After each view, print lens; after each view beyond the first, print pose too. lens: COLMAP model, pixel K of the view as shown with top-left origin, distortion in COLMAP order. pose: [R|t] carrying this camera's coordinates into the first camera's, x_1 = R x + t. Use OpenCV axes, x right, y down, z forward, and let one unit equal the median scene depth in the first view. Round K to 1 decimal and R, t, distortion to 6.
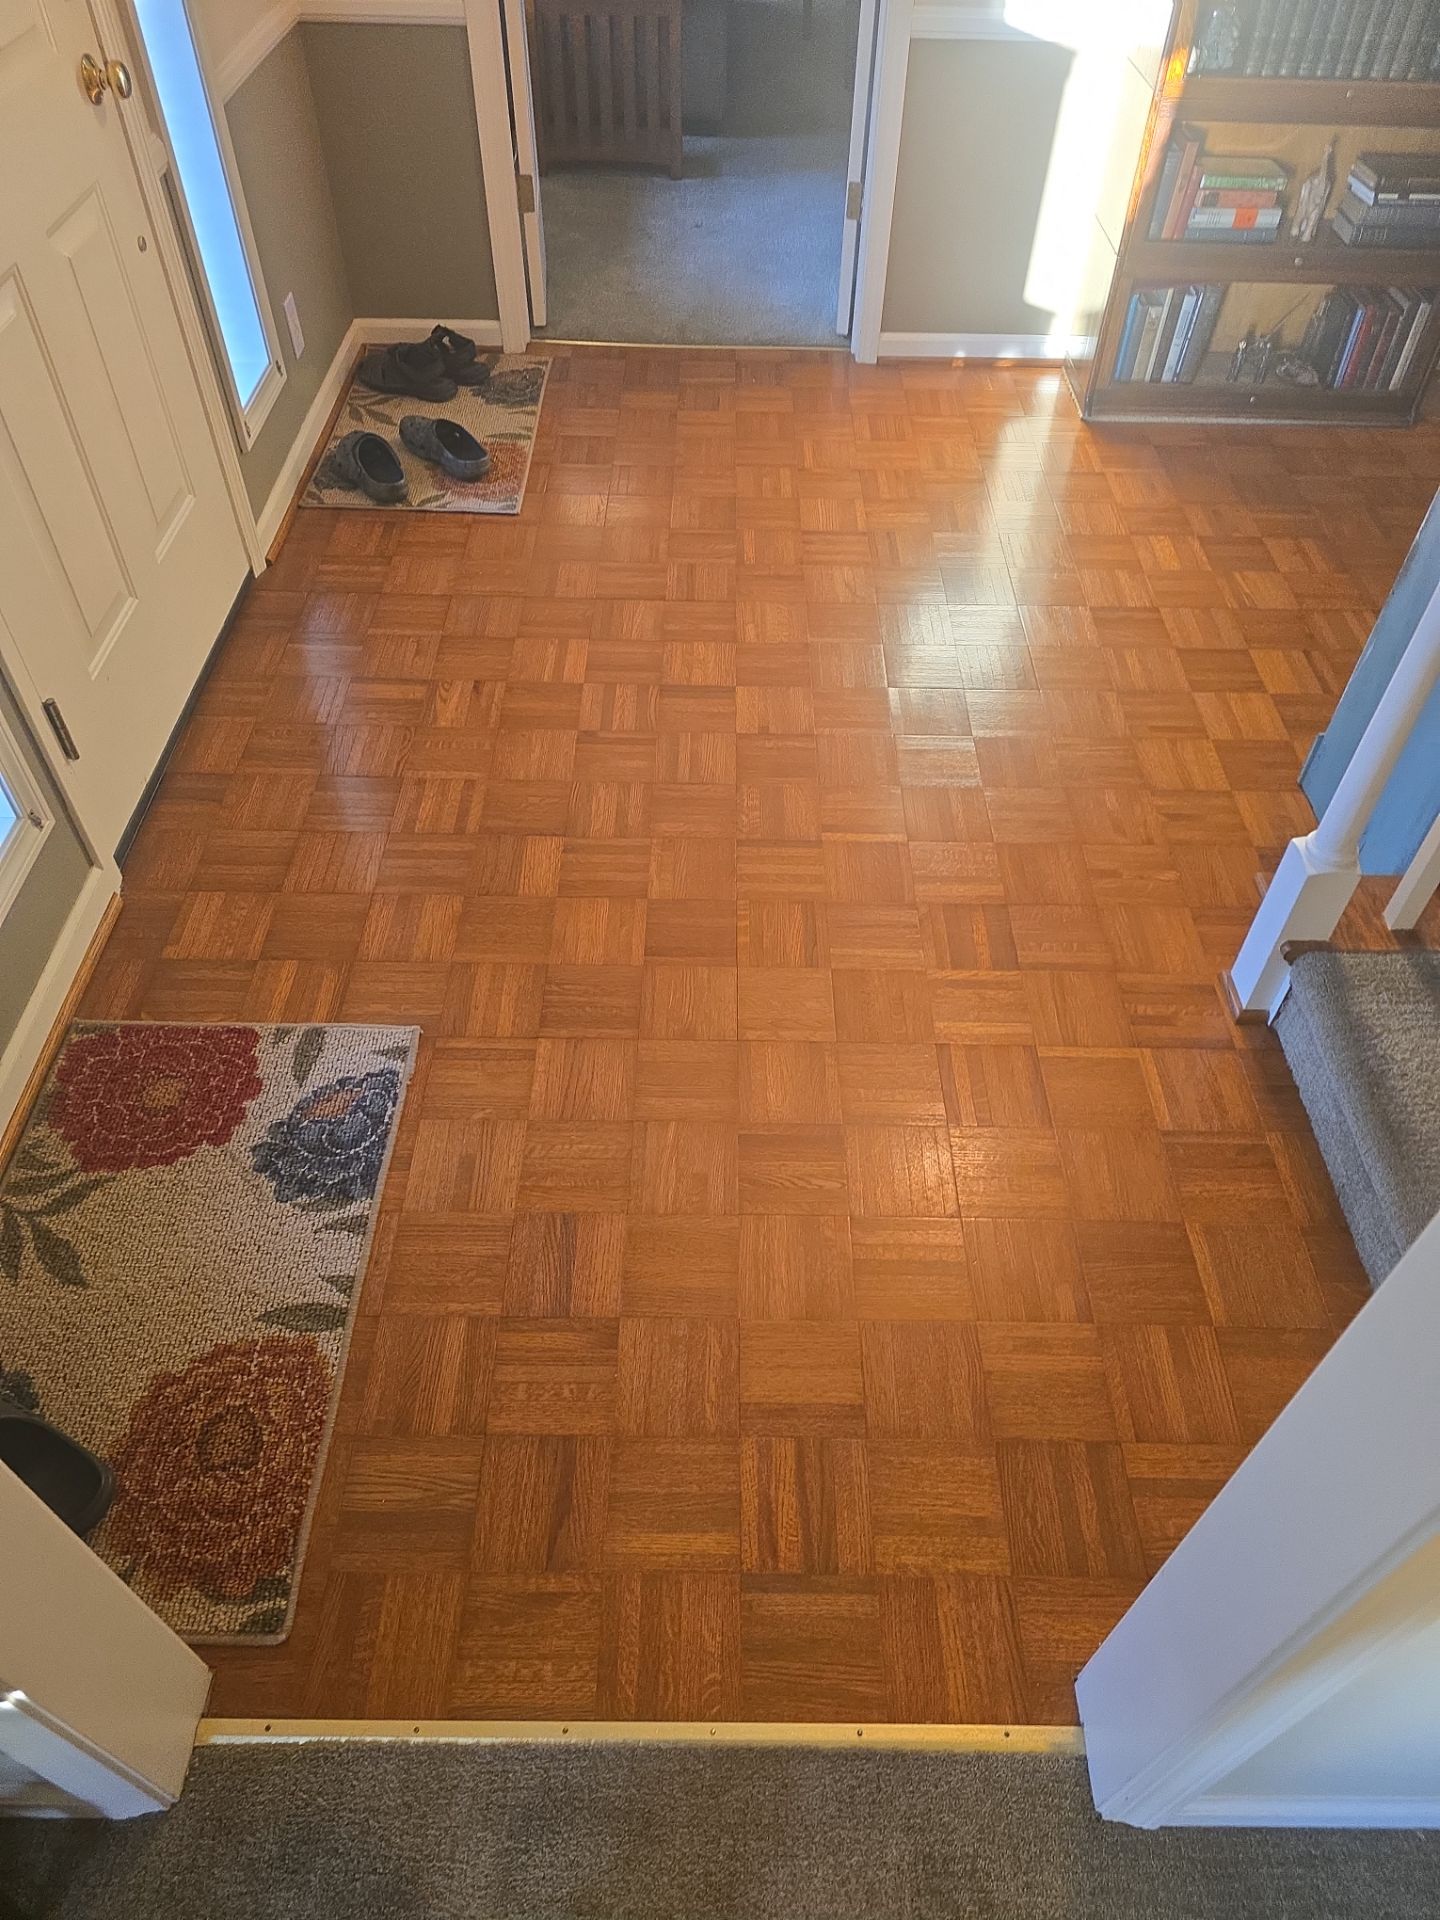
lens RADIAL K [[1288.7, 0, 731.5], [0, 1288.7, 963.9], [0, 0, 1]] dist [0.062461, -0.048690]
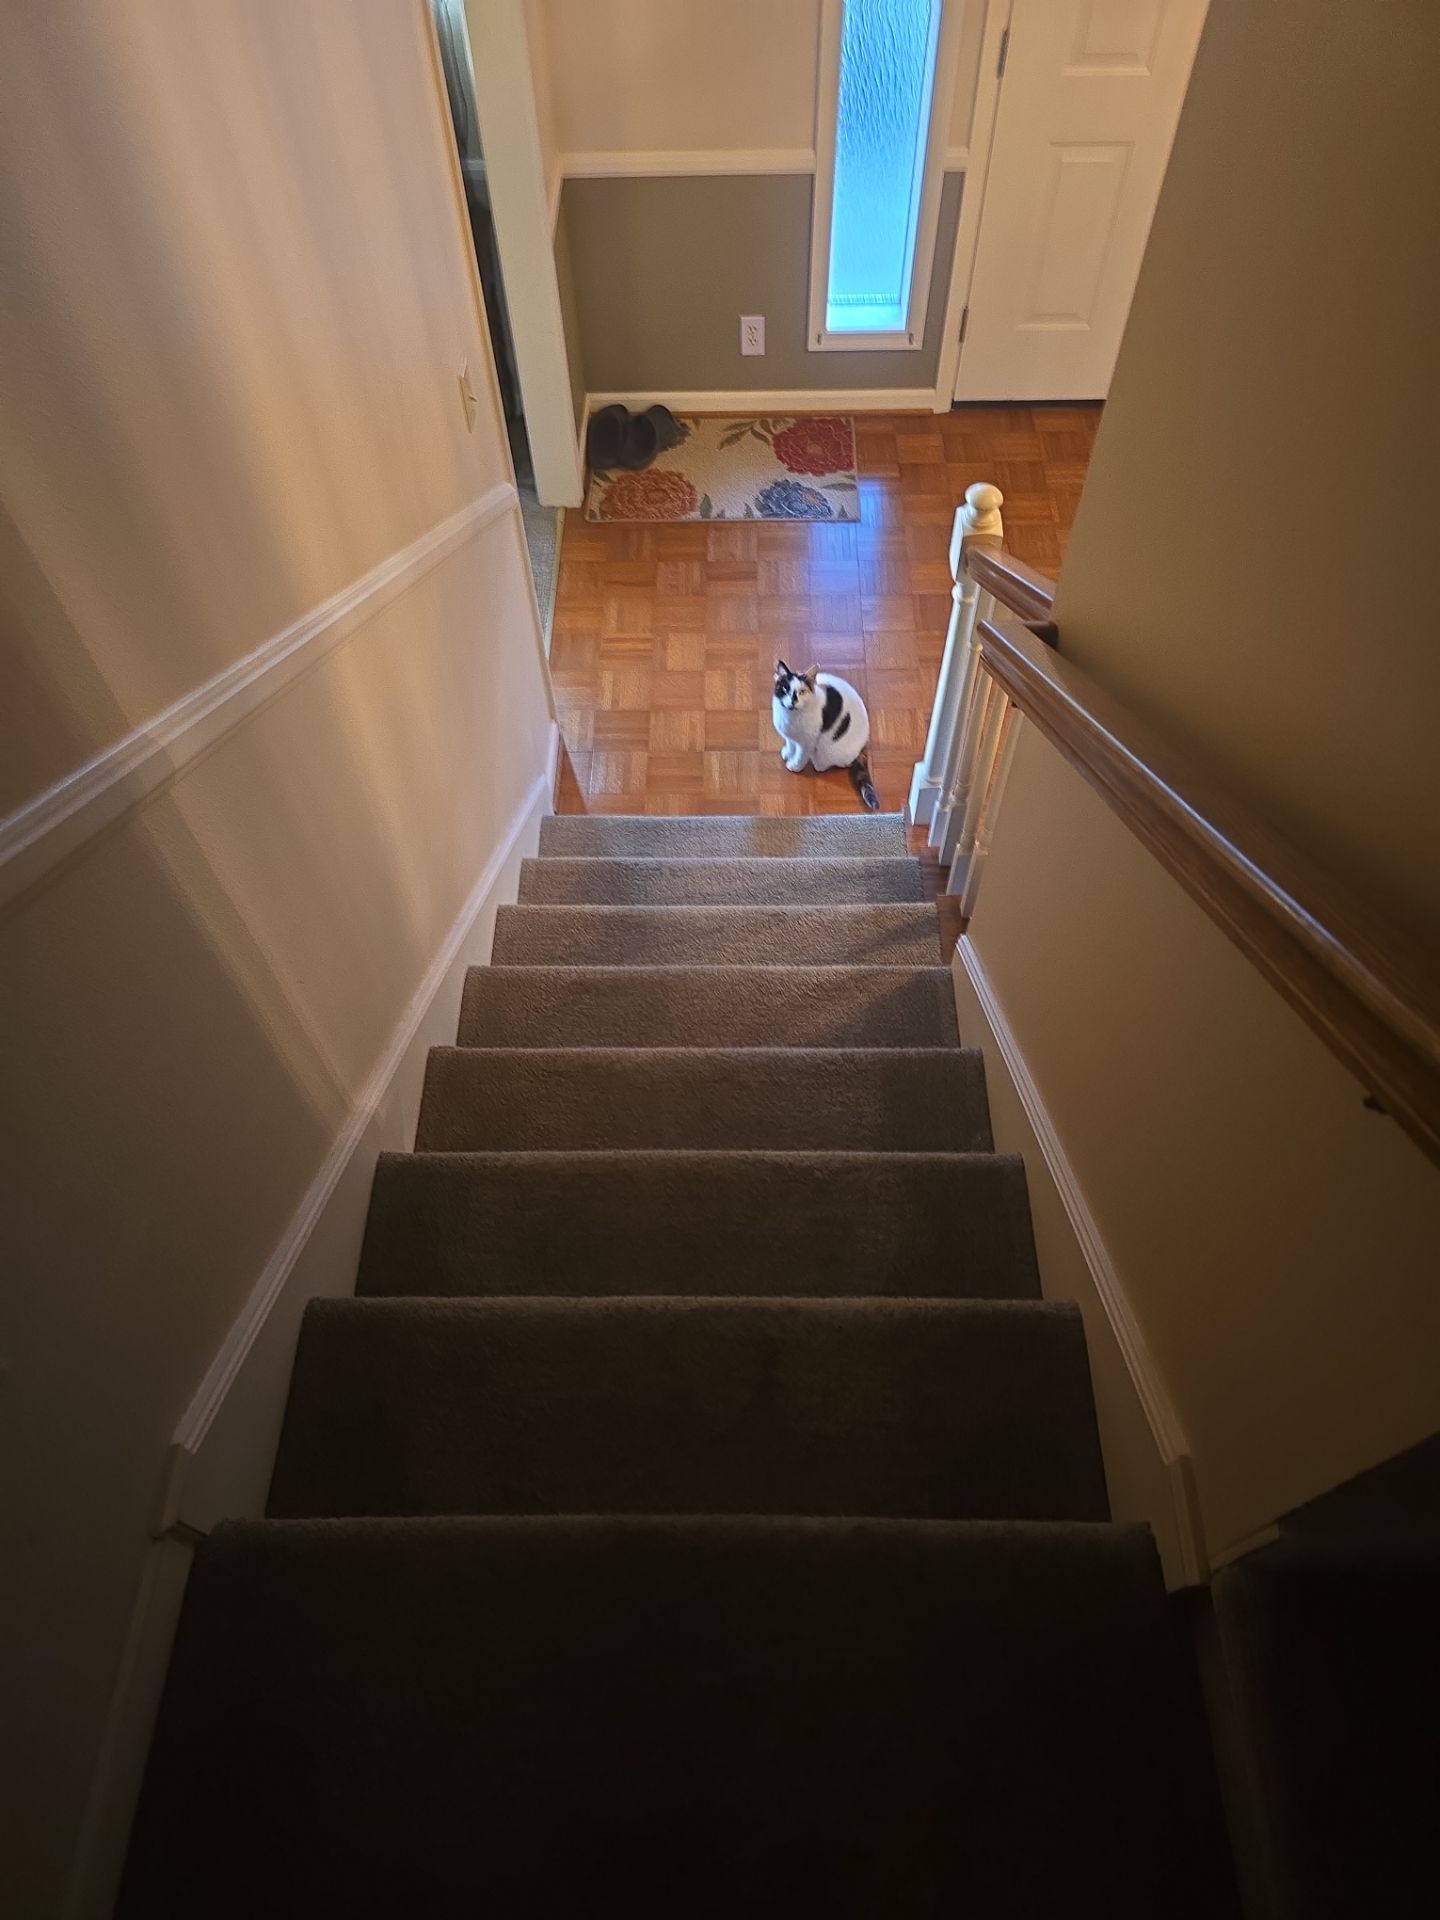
lens RADIAL K [[1288.7, 0, 731.5], [0, 1288.7, 963.9], [0, 0, 1]] dist [0.062461, -0.048690]
pose [[-0.001896, 0.825719, -0.564079, 1.802322], [-0.731845, 0.383257, 0.563486, -0.830756], [0.681468, 0.413887, 0.603571, -0.099533]]
